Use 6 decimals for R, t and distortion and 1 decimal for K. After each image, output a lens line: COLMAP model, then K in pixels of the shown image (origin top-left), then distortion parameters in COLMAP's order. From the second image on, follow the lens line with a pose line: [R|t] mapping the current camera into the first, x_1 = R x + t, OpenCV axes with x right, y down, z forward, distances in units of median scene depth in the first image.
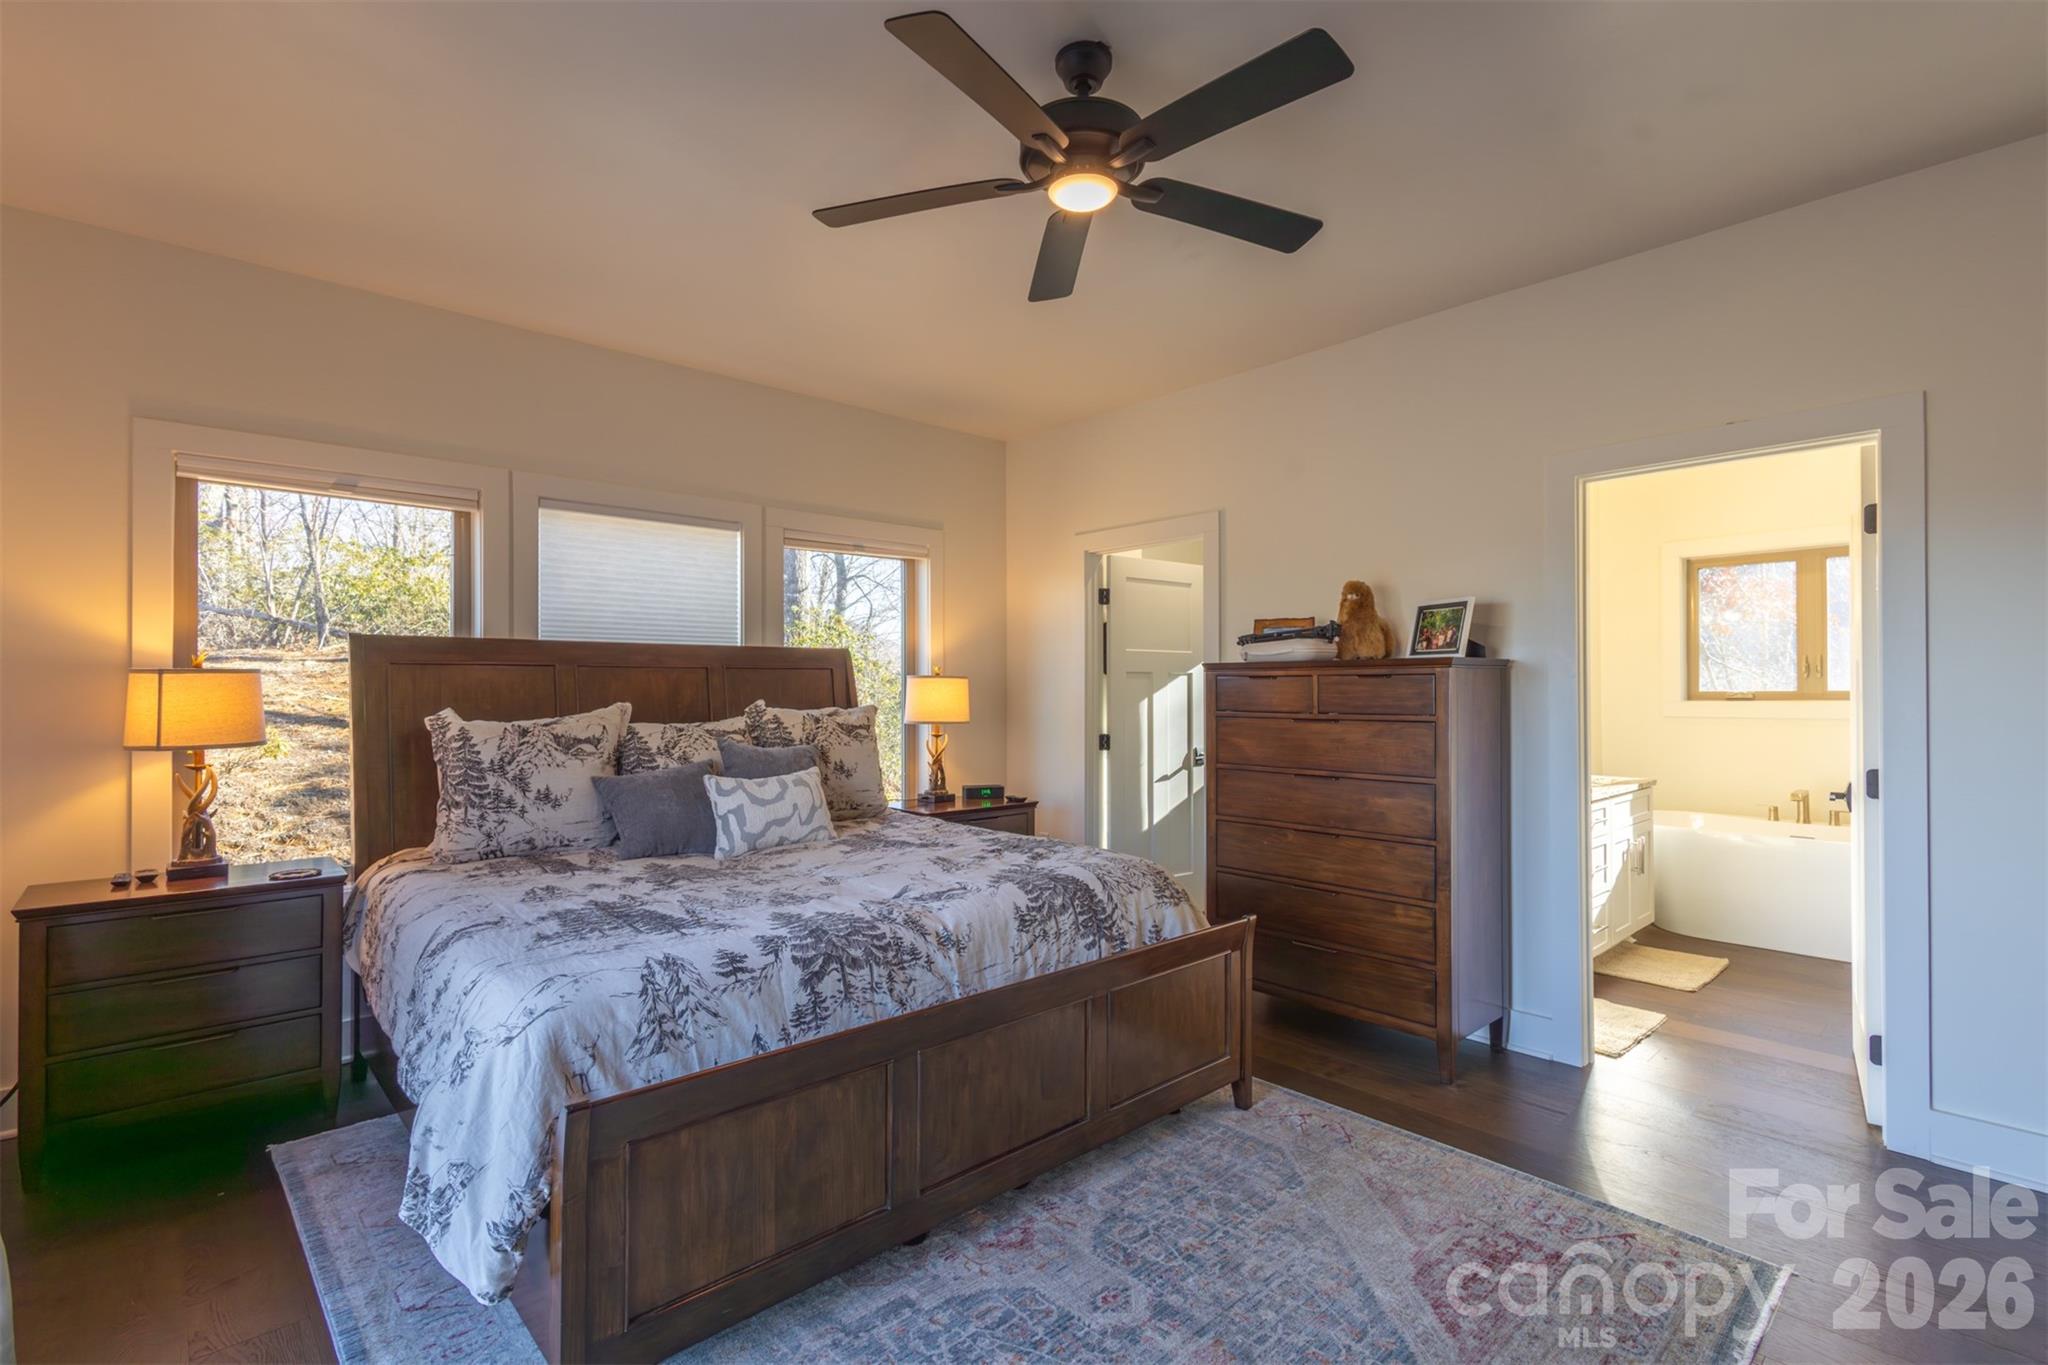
lens RADIAL K [[937.7, 0, 931.7], [0, 937.7, 703.9], [0, 0, 1]] dist [0.003594, -0.000058]
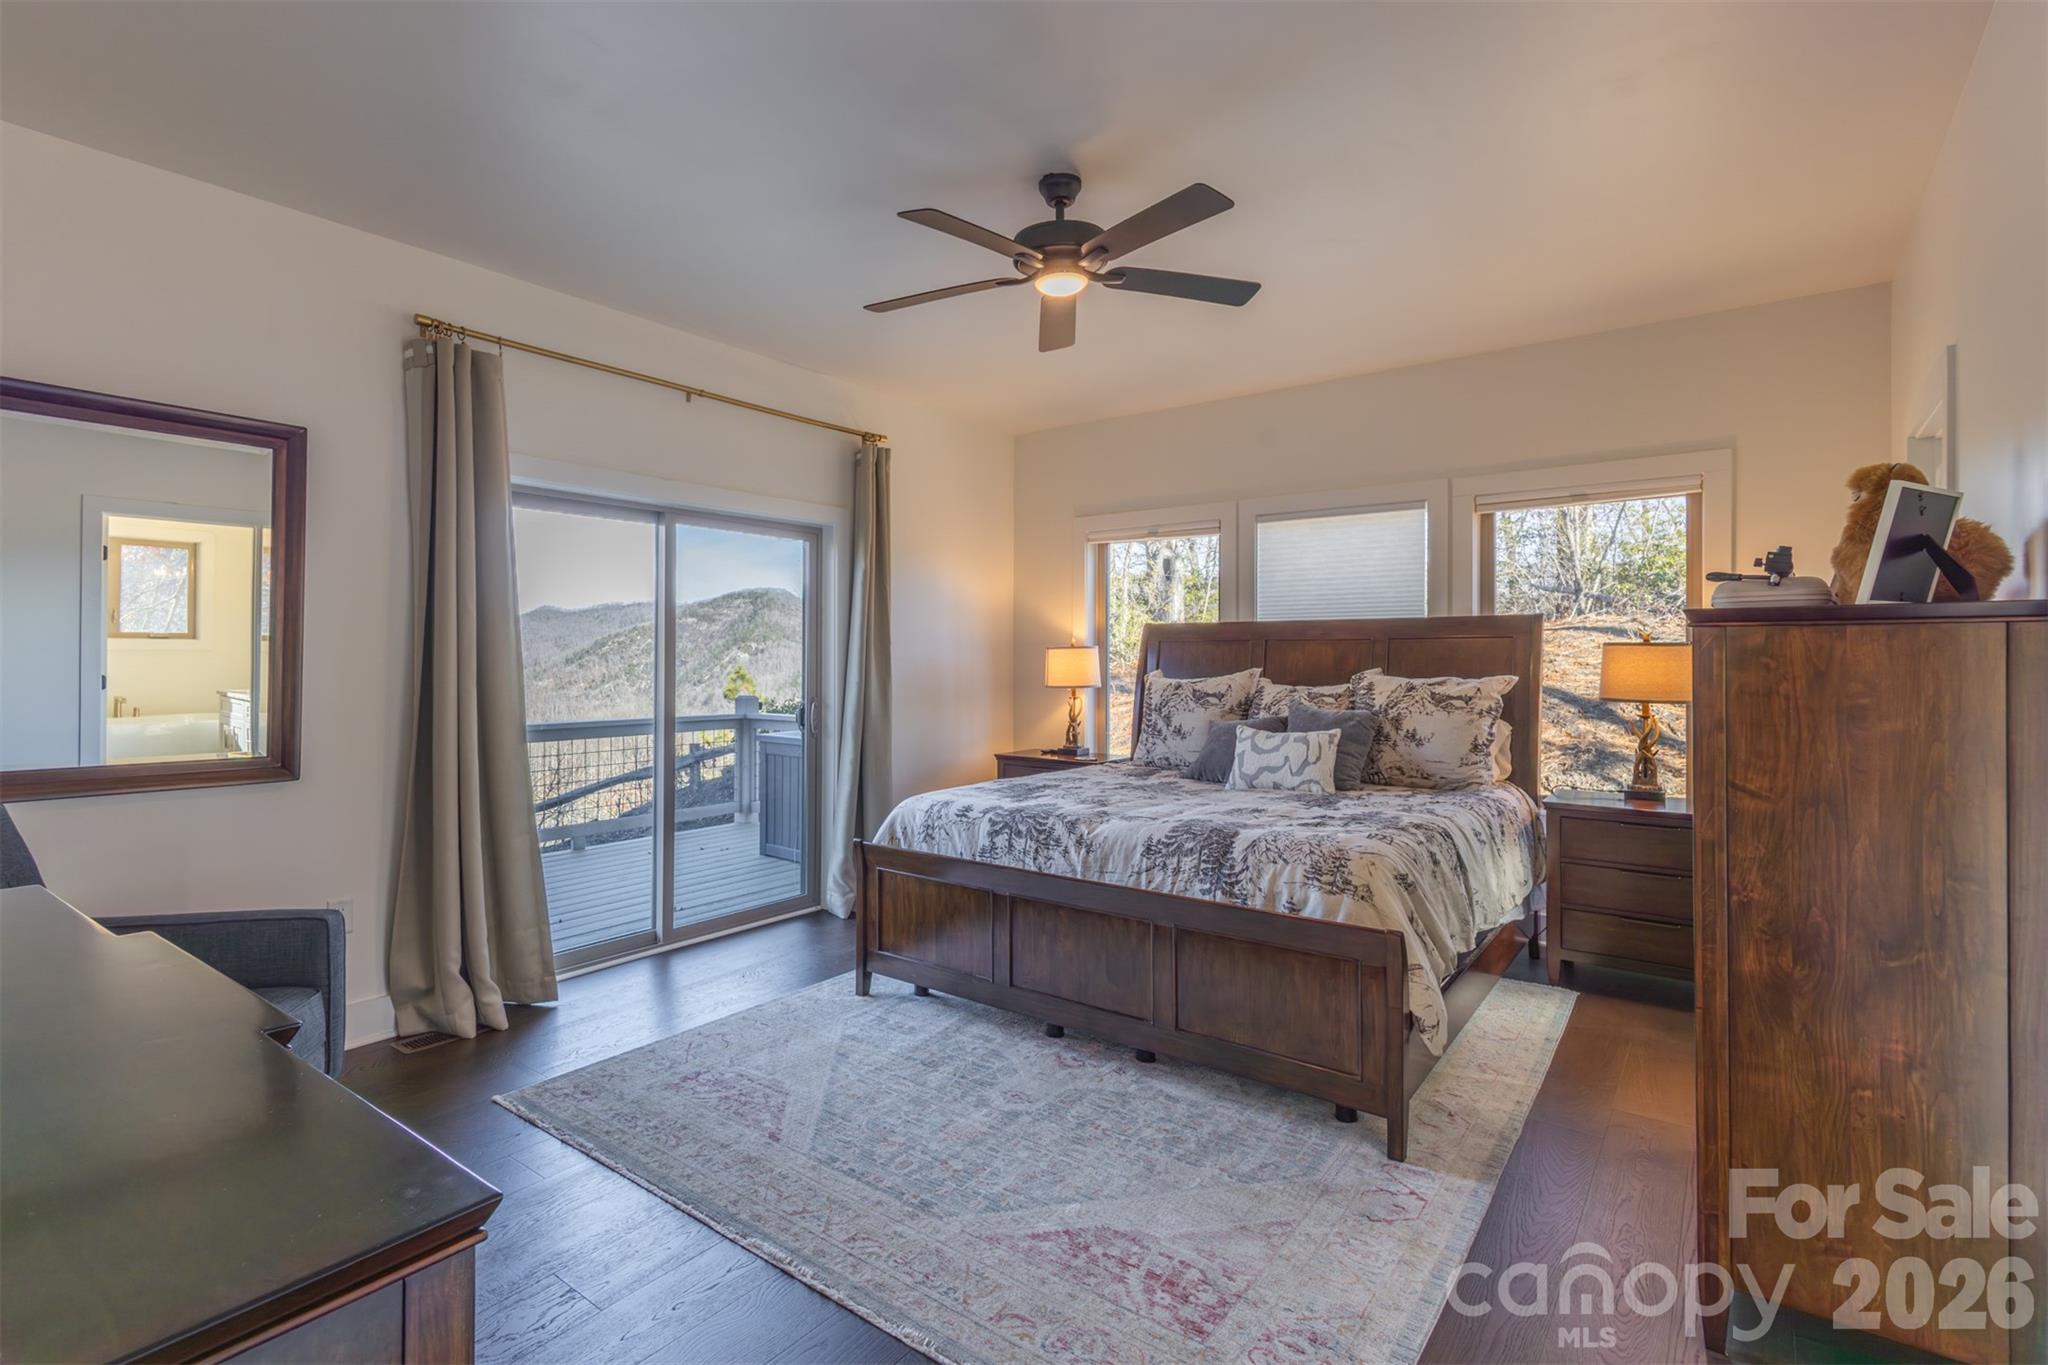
lens RADIAL K [[935.3, 0, 1024.0], [0, 935.3, 682.5], [0, 0, 1]] dist [0.013839, -0.004631]
pose [[0.227668, 0.030959, -0.973247, 1.185420], [-0.014371, 0.999492, 0.028432, -0.018845], [0.973633, 0.007514, 0.227997, 0.530004]]
